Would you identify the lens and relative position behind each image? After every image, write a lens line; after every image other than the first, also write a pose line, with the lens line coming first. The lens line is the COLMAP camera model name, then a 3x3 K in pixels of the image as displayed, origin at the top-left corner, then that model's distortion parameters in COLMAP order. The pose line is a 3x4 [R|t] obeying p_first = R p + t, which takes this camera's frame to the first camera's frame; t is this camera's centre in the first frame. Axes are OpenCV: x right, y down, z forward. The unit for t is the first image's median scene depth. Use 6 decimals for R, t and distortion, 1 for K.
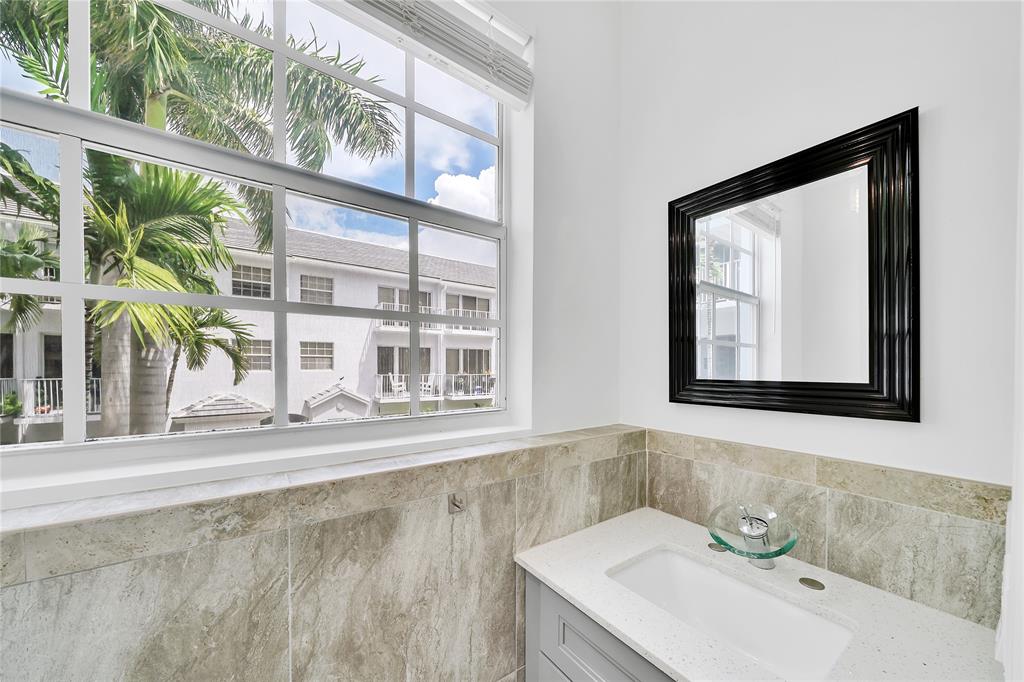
lens RADIAL K [[354.2, 0, 488.0], [0, 354.2, 369.5], [0, 0, 1]] dist [-0.000432, -0.000023]
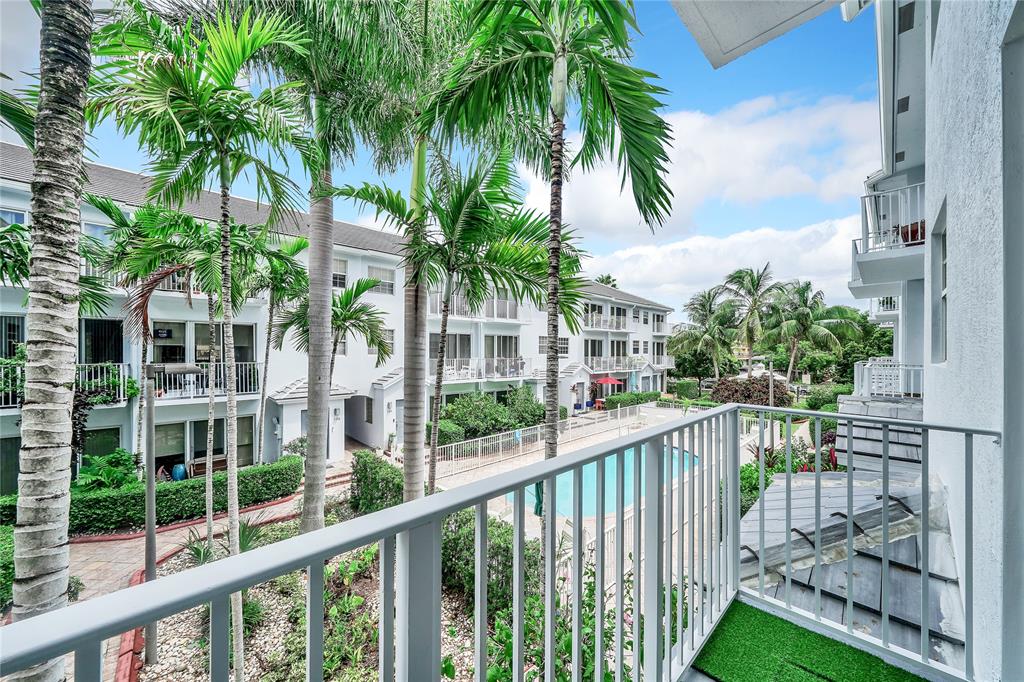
lens RADIAL K [[360.3, 0, 509.7], [0, 360.3, 351.3], [0, 0, 1]] dist [-0.002475, -0.000048]
pose [[0.986215, 0.003662, 0.165429, -0.230648], [-0.003018, 0.999987, -0.004142, -0.004242], [-0.165442, 0.003586, 0.986213, -0.119419]]
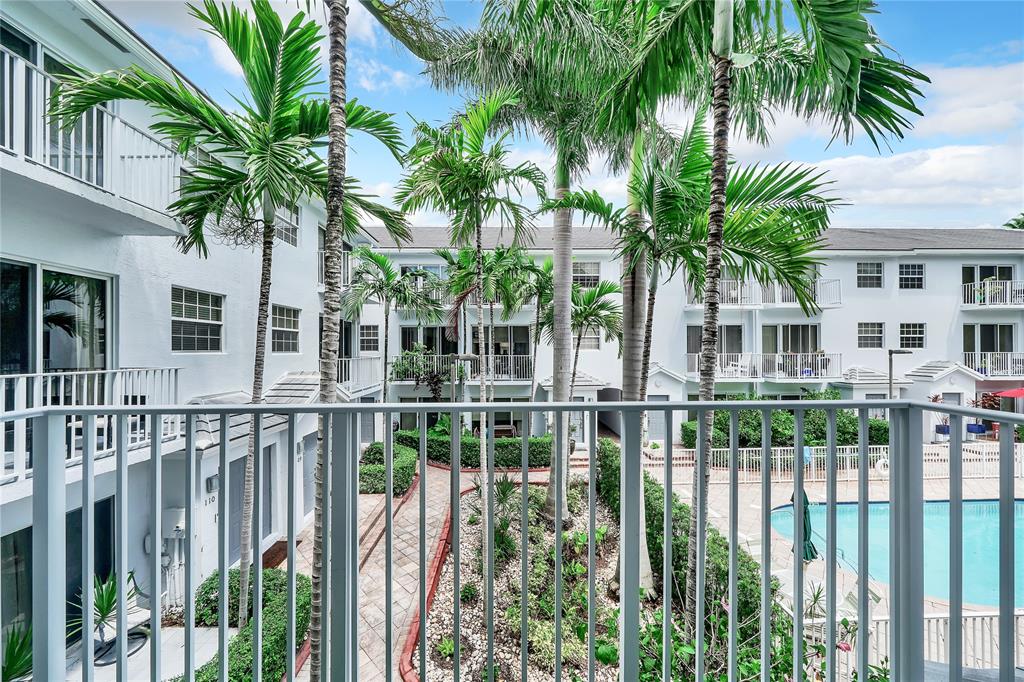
lens RADIAL K [[360.3, 0, 506.5], [0, 360.3, 346.7], [0, 0, 1]] dist [-0.002475, -0.000048]
pose [[0.846330, -0.006122, -0.532624, -0.184582], [0.002897, 0.999972, -0.006890, 0.000062], [0.532652, 0.004288, 0.846324, -0.121407]]
